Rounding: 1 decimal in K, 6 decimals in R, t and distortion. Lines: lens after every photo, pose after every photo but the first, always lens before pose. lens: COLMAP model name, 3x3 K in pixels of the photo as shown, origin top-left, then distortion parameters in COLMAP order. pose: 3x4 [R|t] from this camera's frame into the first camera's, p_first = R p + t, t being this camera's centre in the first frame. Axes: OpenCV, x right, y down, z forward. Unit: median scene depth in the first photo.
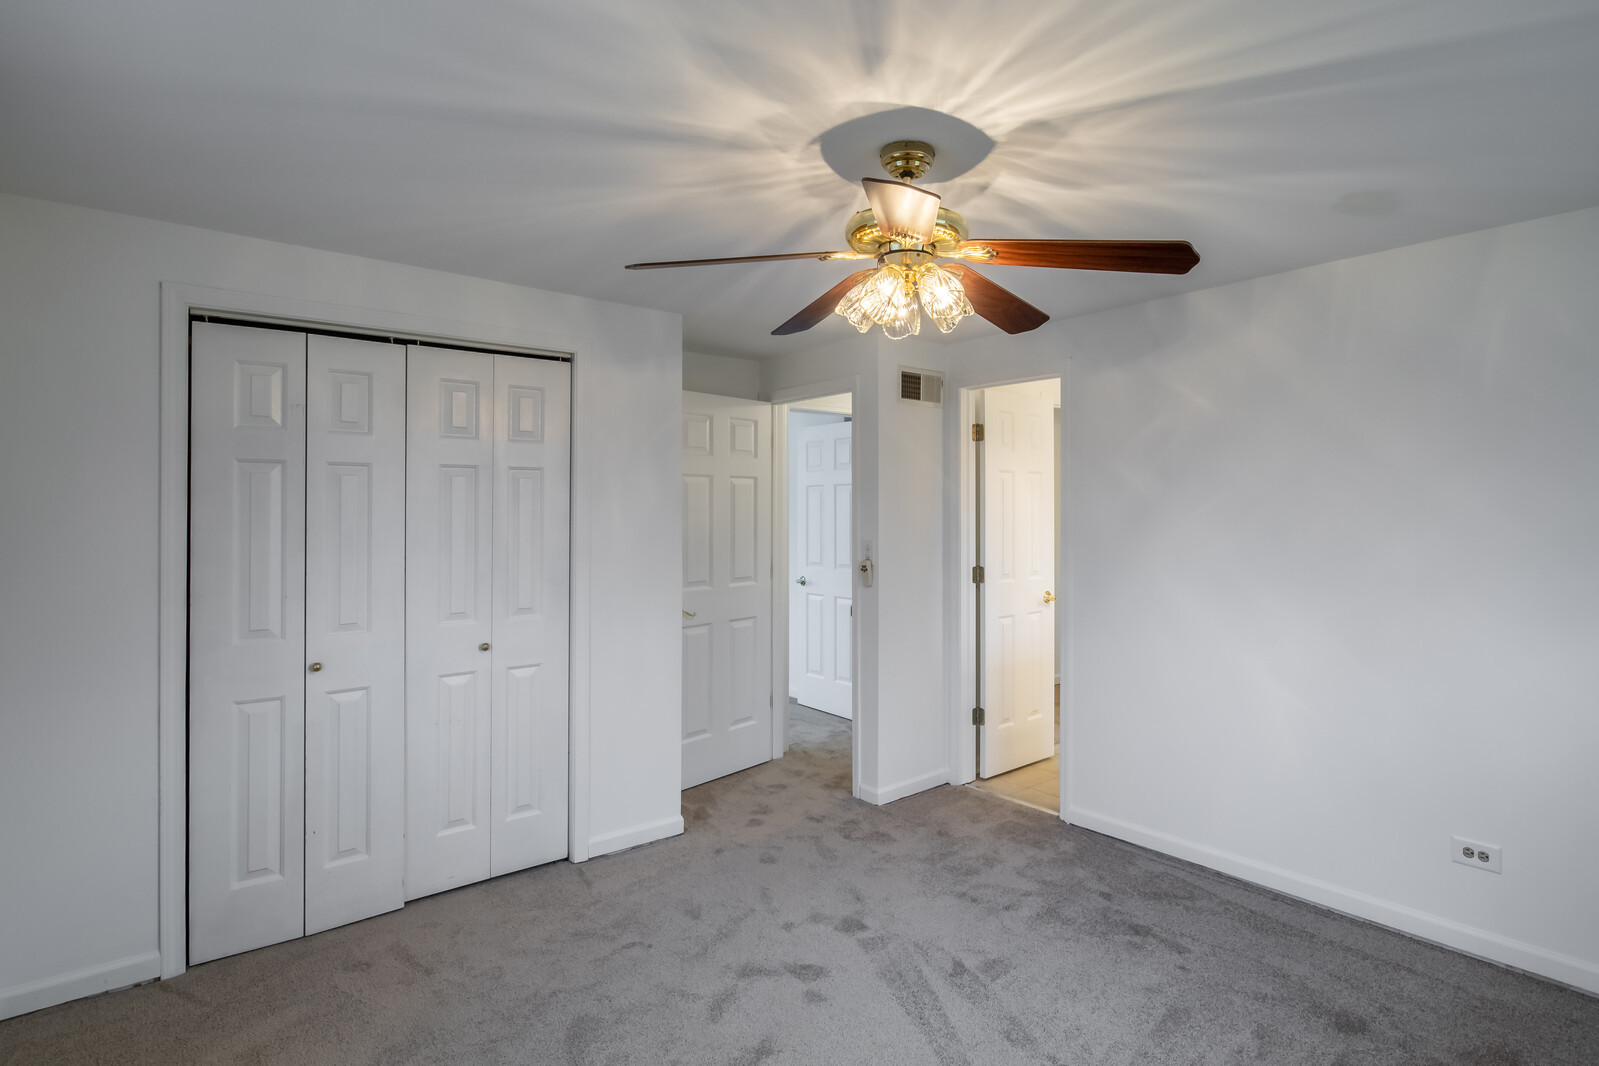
lens RADIAL K [[803.8, 0, 798.7], [0, 803.8, 523.1], [0, 0, 1]] dist [-0.002503, -0.000888]
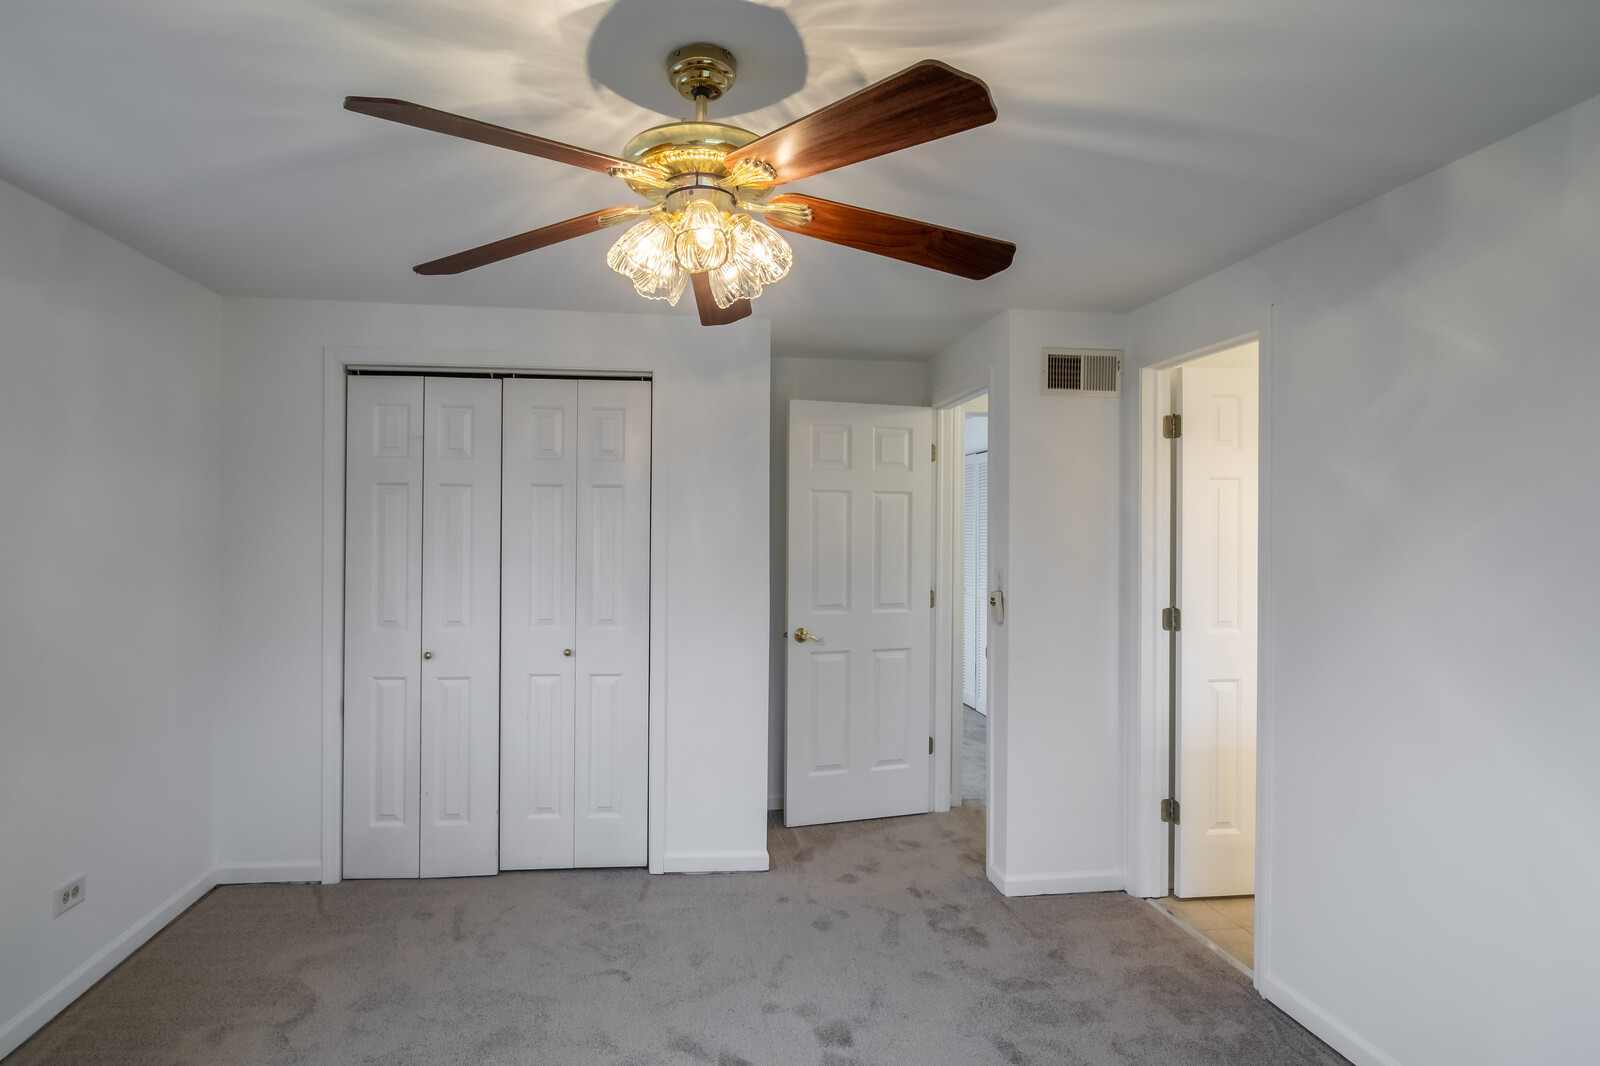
lens RADIAL K [[776.1, 0, 695.8], [0, 776.1, 540.0], [0, 0, 1]] dist [-0.003680, -0.000208]
pose [[0.840077, 0.017197, -0.542195, 0.305281], [-0.019170, 0.999814, 0.002009, -0.001972], [0.542129, 0.008706, 0.840250, 0.210292]]
